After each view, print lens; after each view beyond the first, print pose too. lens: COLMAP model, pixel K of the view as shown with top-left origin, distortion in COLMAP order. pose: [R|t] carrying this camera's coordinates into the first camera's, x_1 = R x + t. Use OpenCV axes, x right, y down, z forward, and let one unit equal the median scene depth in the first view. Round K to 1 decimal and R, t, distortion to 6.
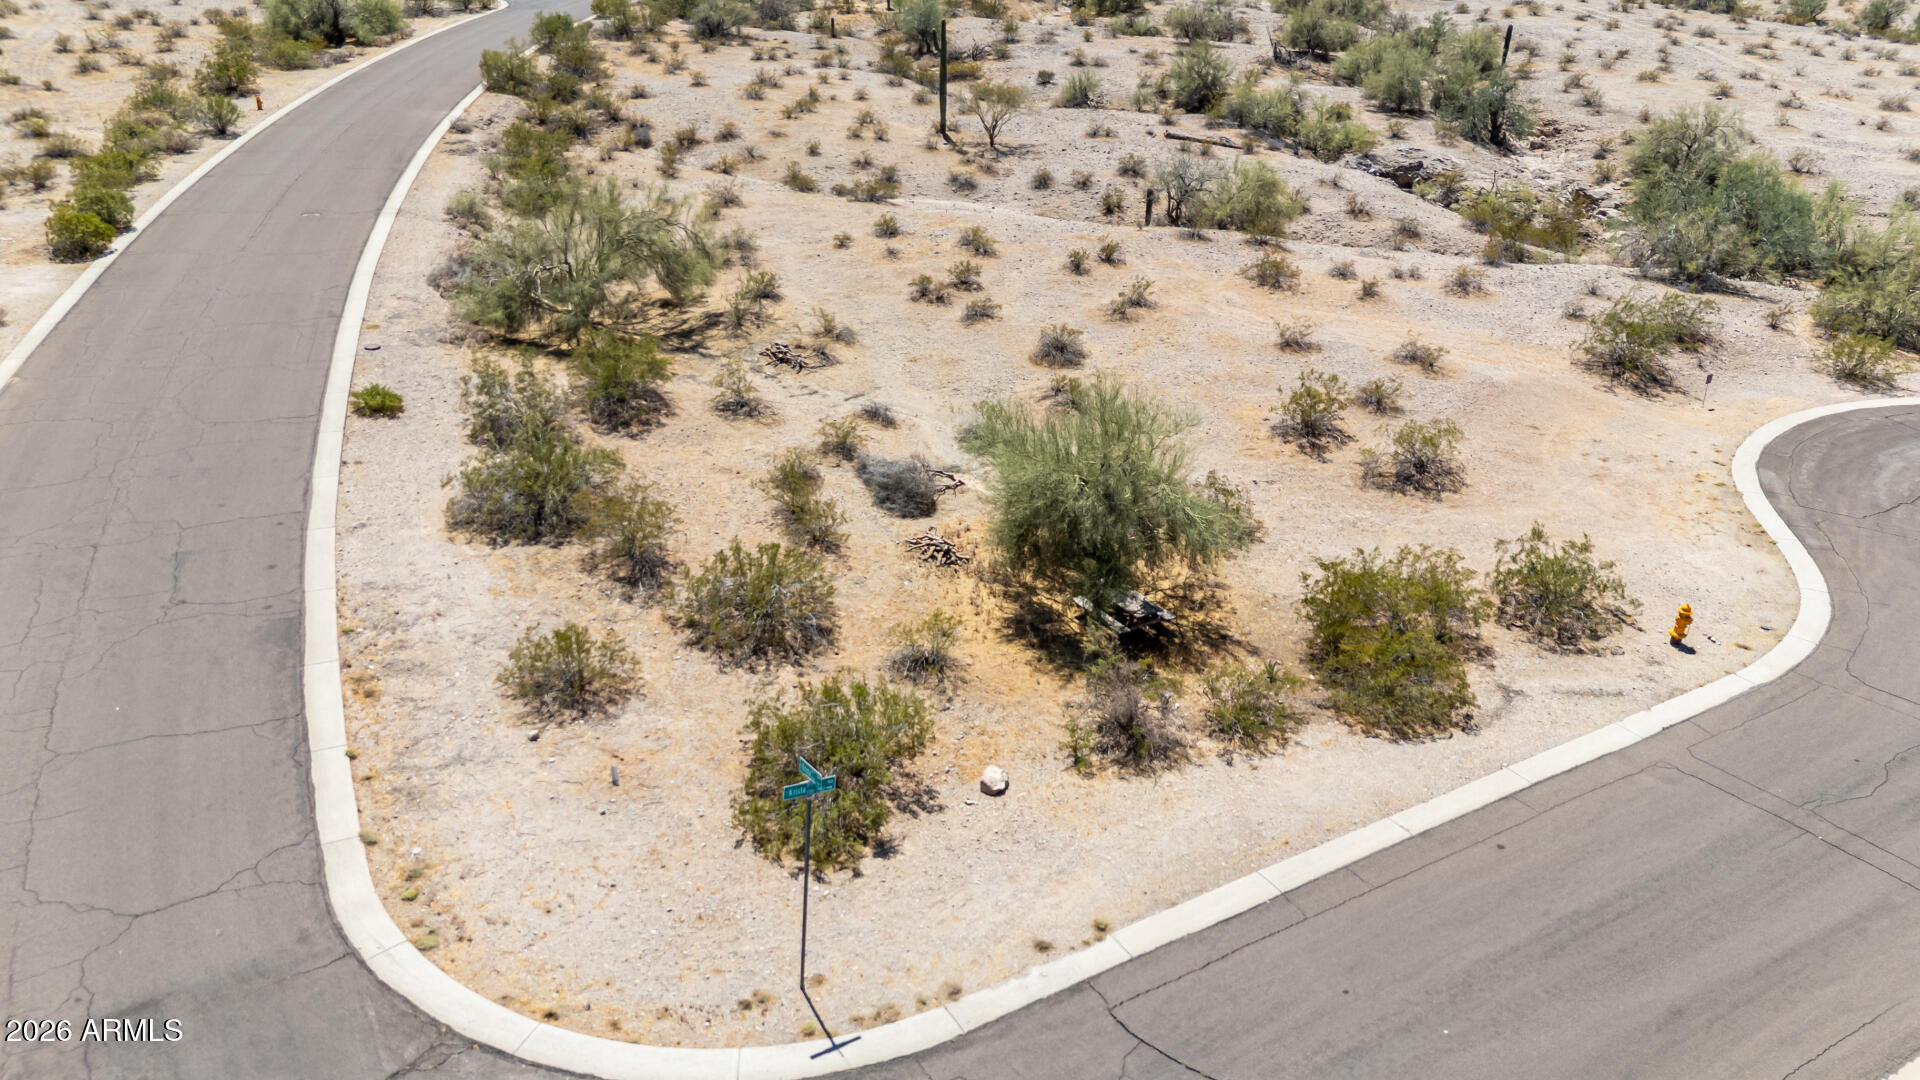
lens RADIAL K [[1401.8, 0, 967.1], [0, 1401.8, 553.9], [0, 0, 1]] dist [0.085299, -0.086573]
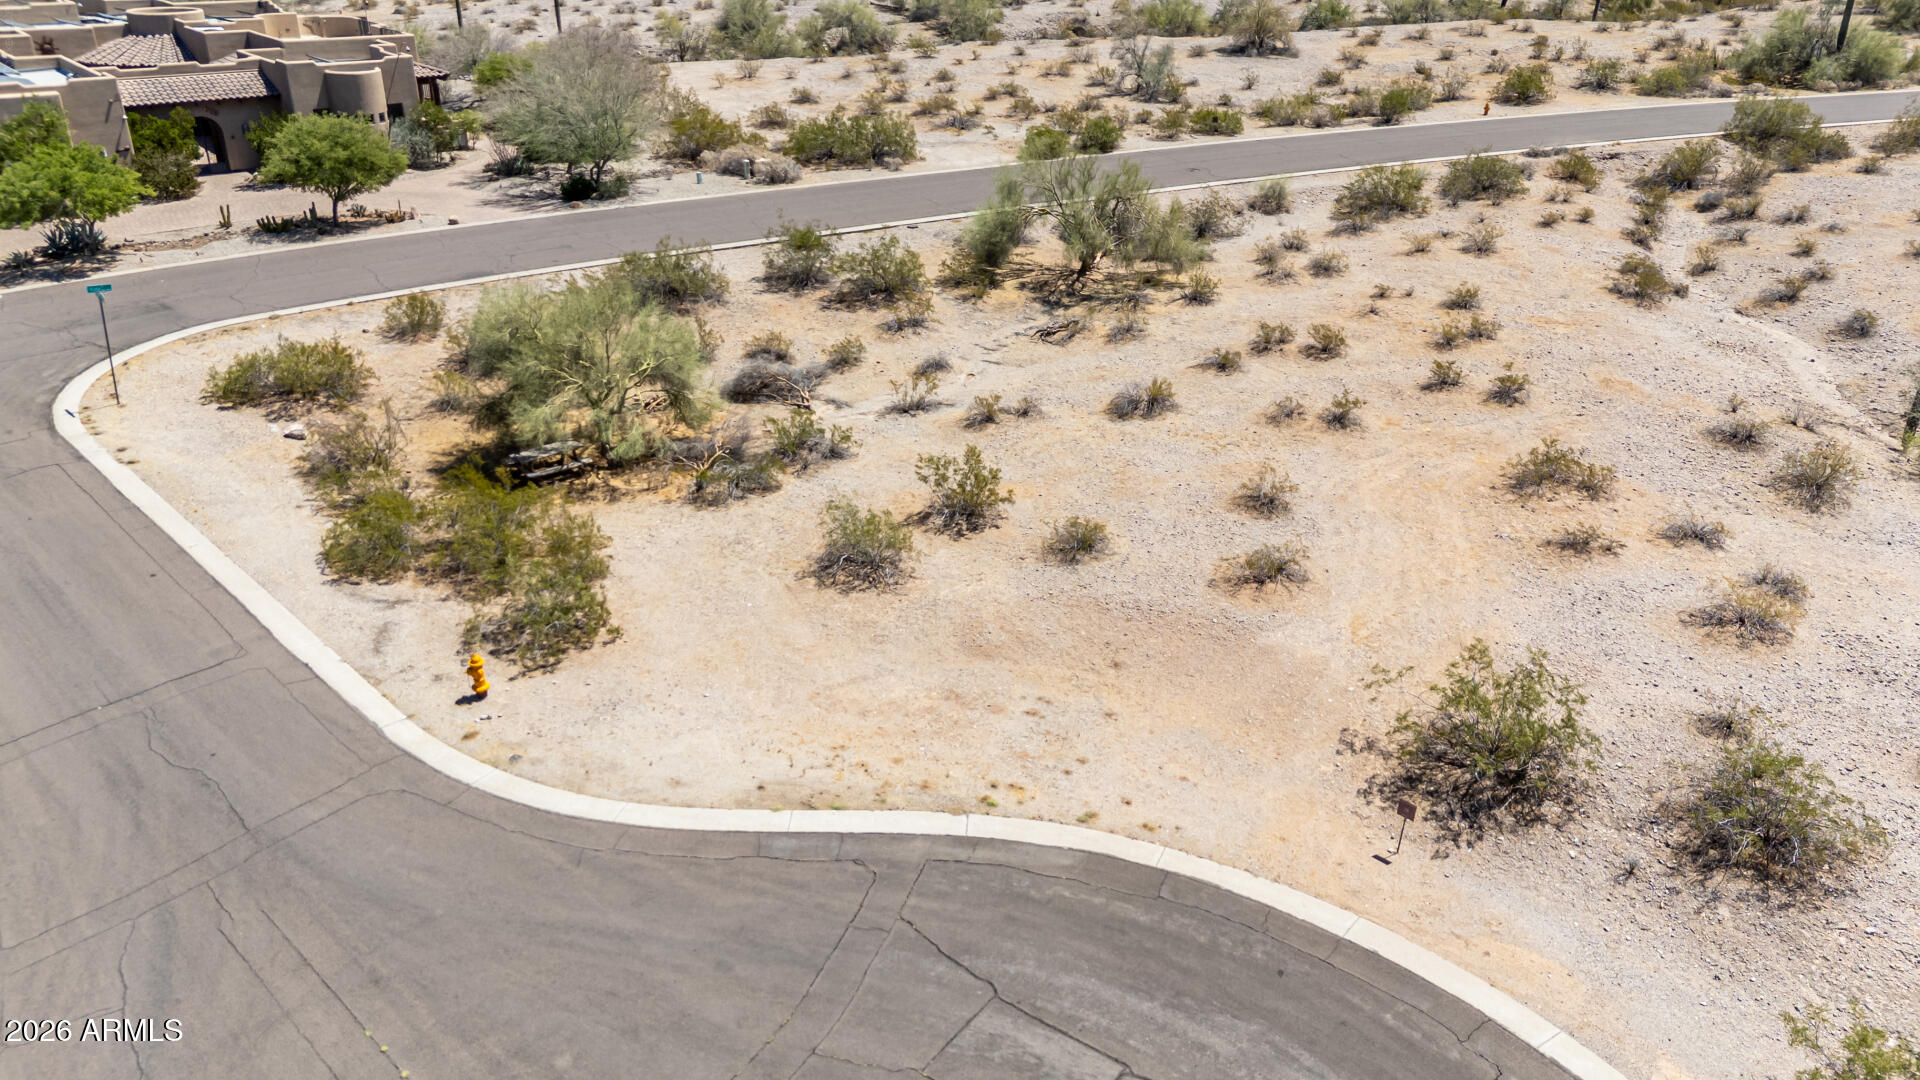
lens RADIAL K [[1401.8, 0, 967.1], [0, 1401.8, 553.9], [0, 0, 1]] dist [0.085299, -0.086573]
pose [[0.205625, 0.409822, -0.888687, 1.054812], [-0.436873, 0.851026, 0.291370, -0.329519], [0.875706, 0.328331, 0.354032, 0.729181]]
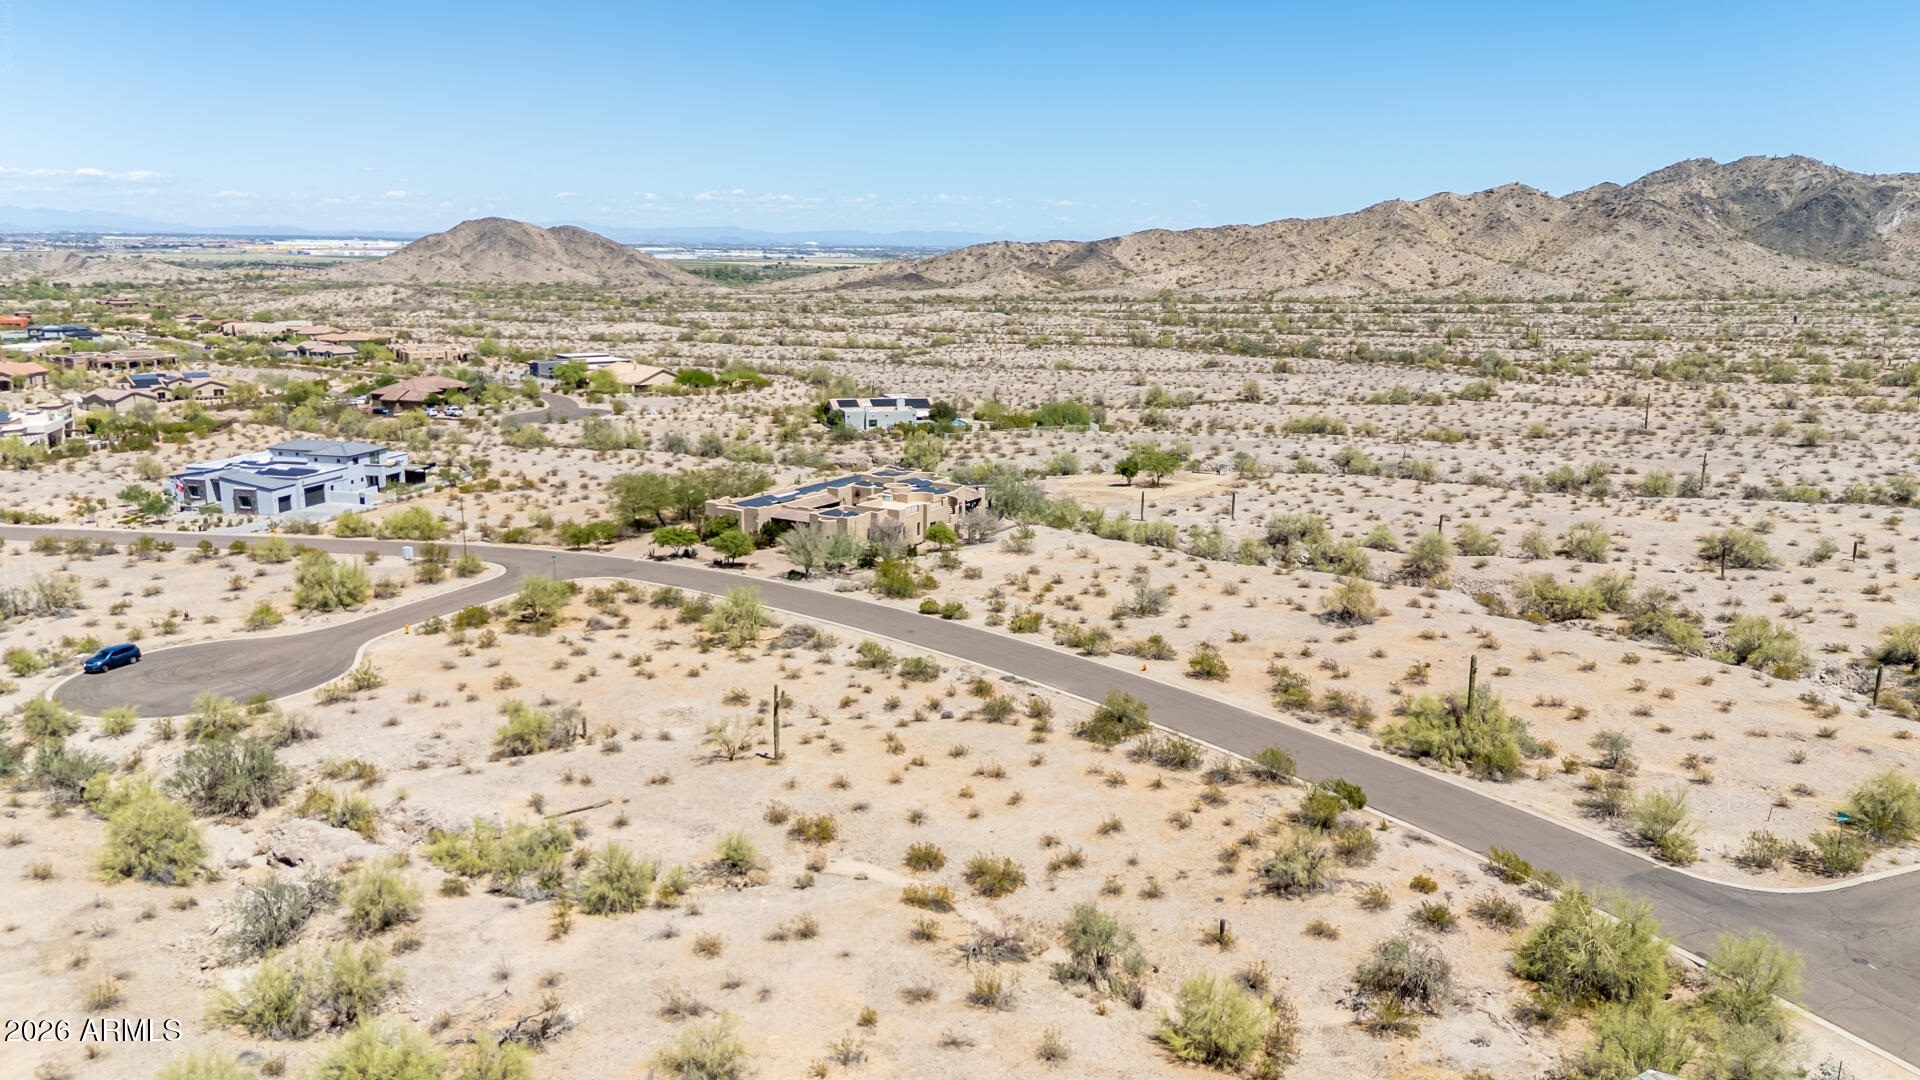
lens RADIAL K [[1401.8, 0, 967.1], [0, 1401.8, 553.9], [0, 0, 1]] dist [0.085299, -0.086573]
pose [[-0.862146, 0.080877, -0.500163, 0.964926], [-0.244402, 0.798345, 0.550376, -2.494911], [0.443816, 0.596745, -0.668523, 3.771151]]
